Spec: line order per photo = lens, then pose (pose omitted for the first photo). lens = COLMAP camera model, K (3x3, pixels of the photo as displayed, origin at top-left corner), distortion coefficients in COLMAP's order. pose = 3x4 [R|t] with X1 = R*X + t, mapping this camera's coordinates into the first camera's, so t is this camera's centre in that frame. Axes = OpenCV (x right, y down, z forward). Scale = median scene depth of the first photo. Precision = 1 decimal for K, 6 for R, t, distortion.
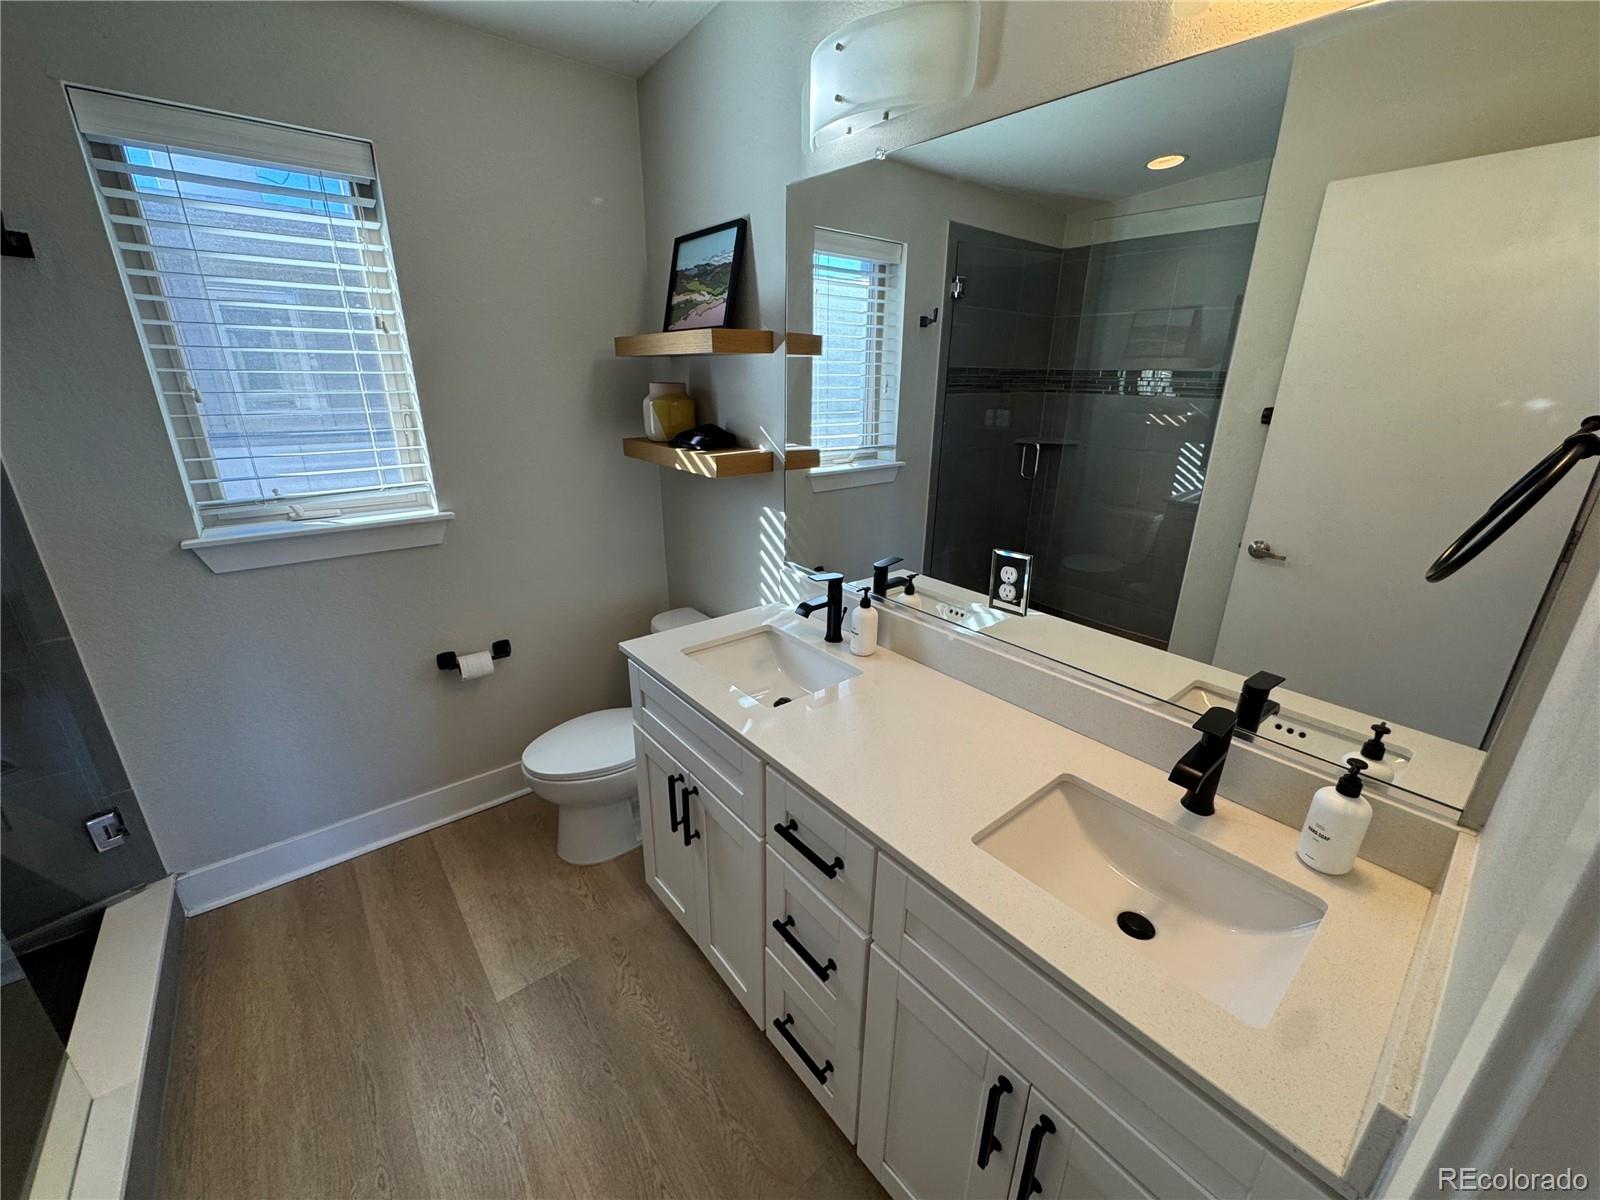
lens RADIAL K [[638.9, 0, 793.8], [0, 638.9, 600.8], [0, 0, 1]] dist [-0.003872, -0.000493]
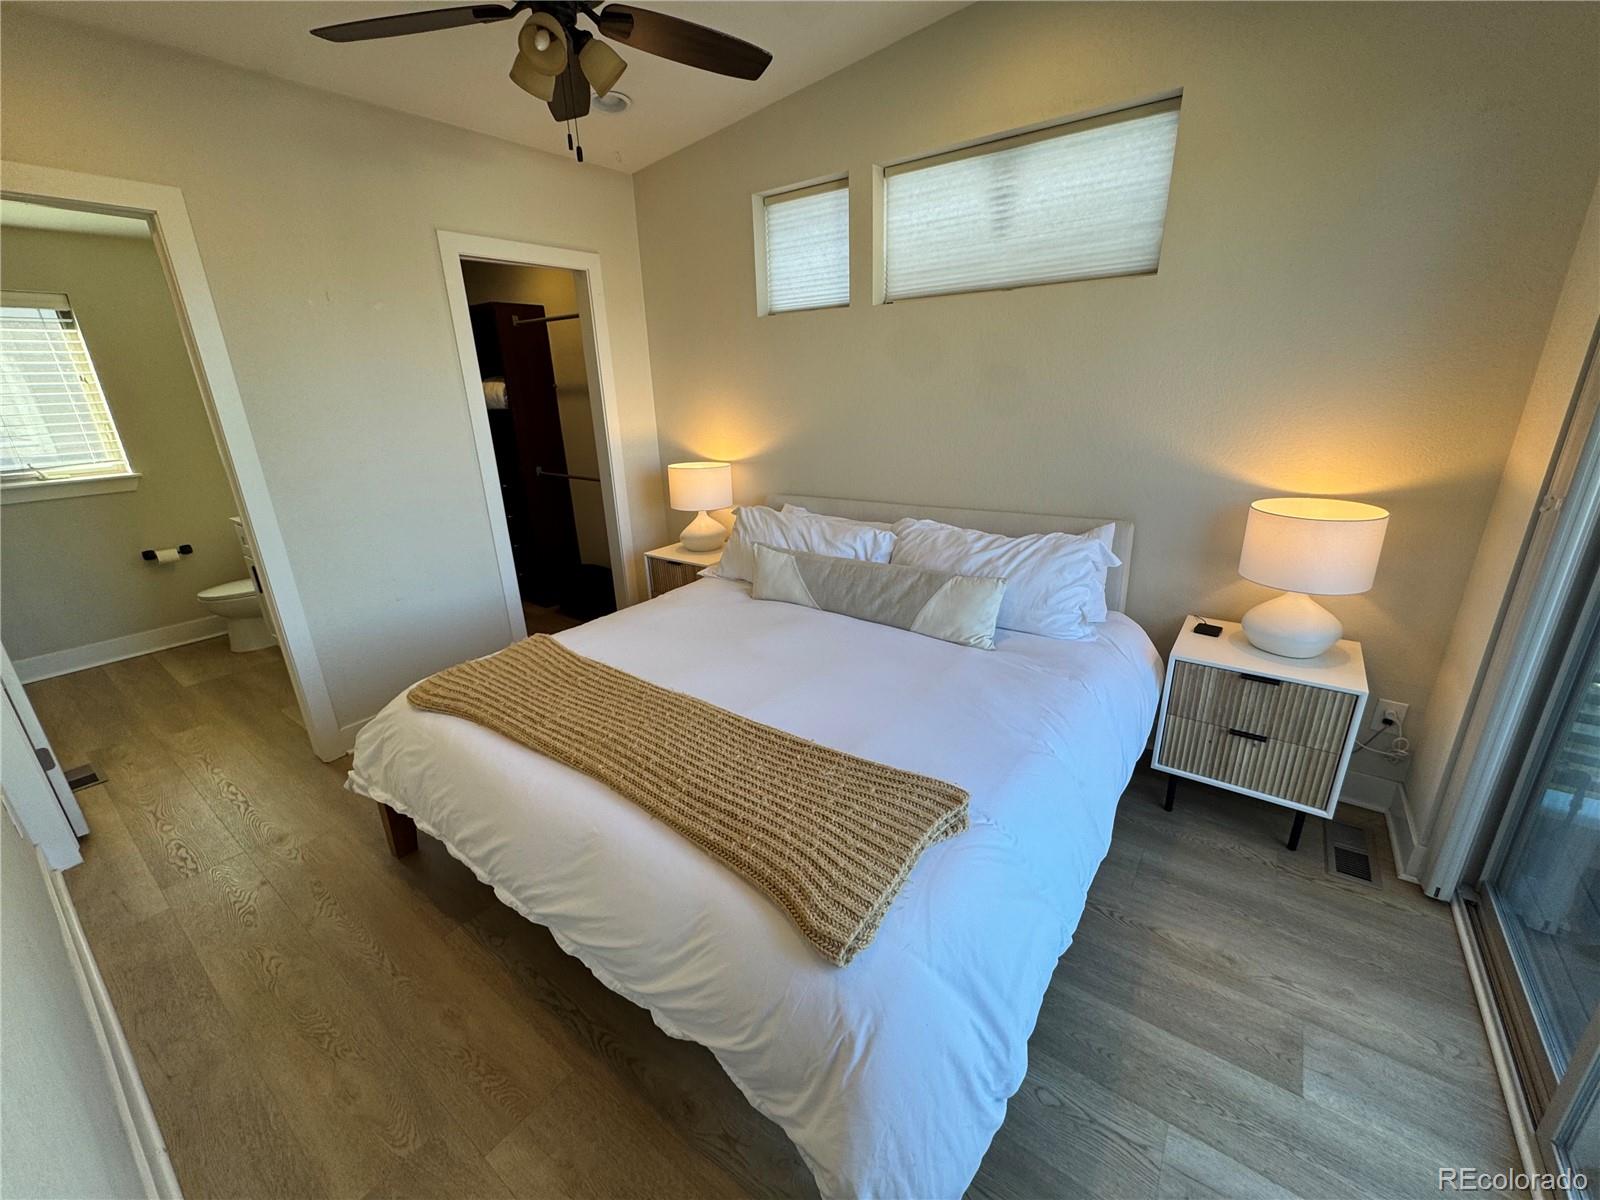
lens RADIAL K [[638.9, 0, 802.8], [0, 638.9, 601.4], [0, 0, 1]] dist [-0.003872, -0.000493]
pose [[0.966687, -0.111368, 0.230465, 0.933844], [0.111971, 0.993656, 0.010503, 0.459160], [-0.230172, 0.015653, 0.973024, -1.353394]]
